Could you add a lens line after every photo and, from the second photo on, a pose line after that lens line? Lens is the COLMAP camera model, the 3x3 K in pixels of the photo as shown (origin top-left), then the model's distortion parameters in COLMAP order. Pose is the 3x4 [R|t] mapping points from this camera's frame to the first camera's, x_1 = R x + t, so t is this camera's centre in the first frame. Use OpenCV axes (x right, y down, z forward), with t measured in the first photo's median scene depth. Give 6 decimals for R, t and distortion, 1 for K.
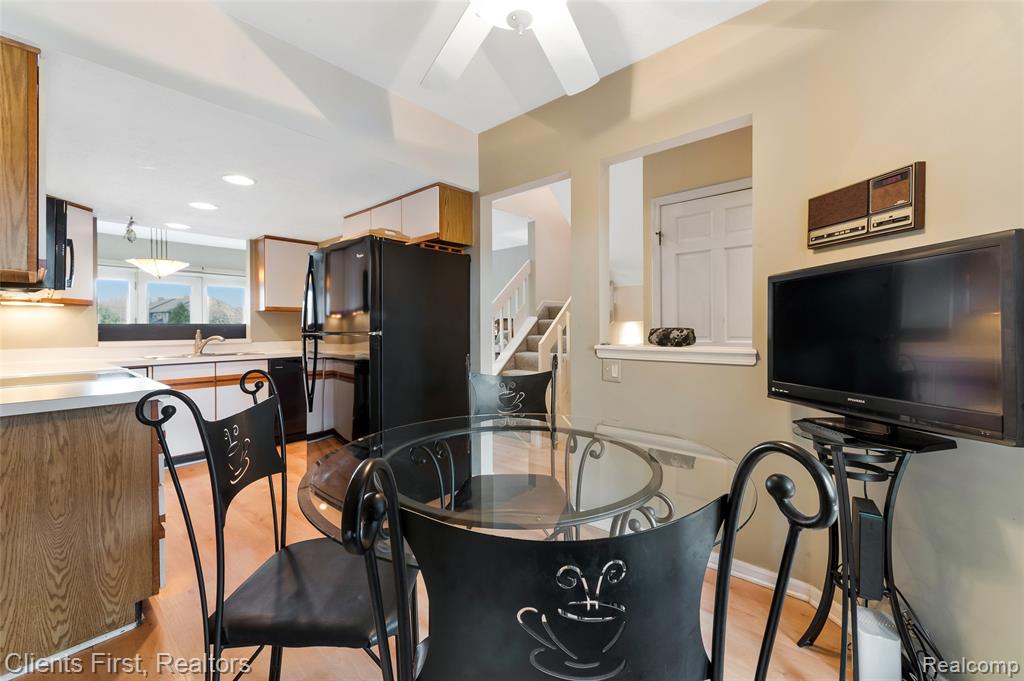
lens RADIAL K [[413.3, 0, 512.1], [0, 413.3, 333.3], [0, 0, 1]] dist [0.000990, 0.000355]
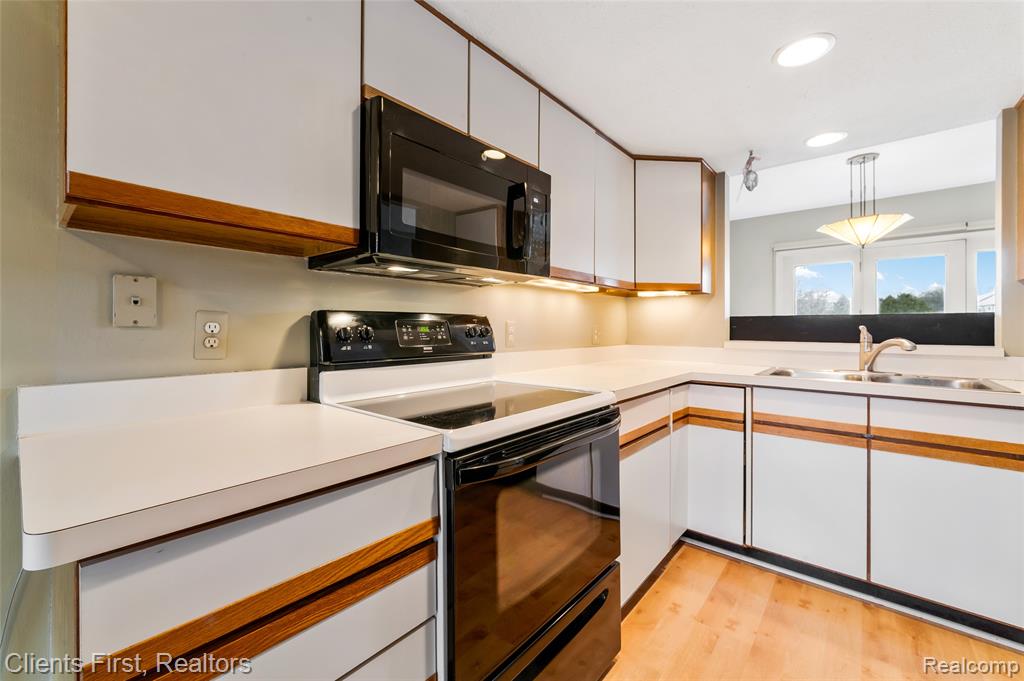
lens RADIAL K [[413.3, 0, 512.1], [0, 413.3, 333.3], [0, 0, 1]] dist [0.000990, 0.000355]
pose [[0.016403, 0.028562, -0.999457, -0.239811], [-0.009903, 0.999548, 0.028402, -0.008702], [0.999816, 0.009432, 0.016678, 0.542109]]
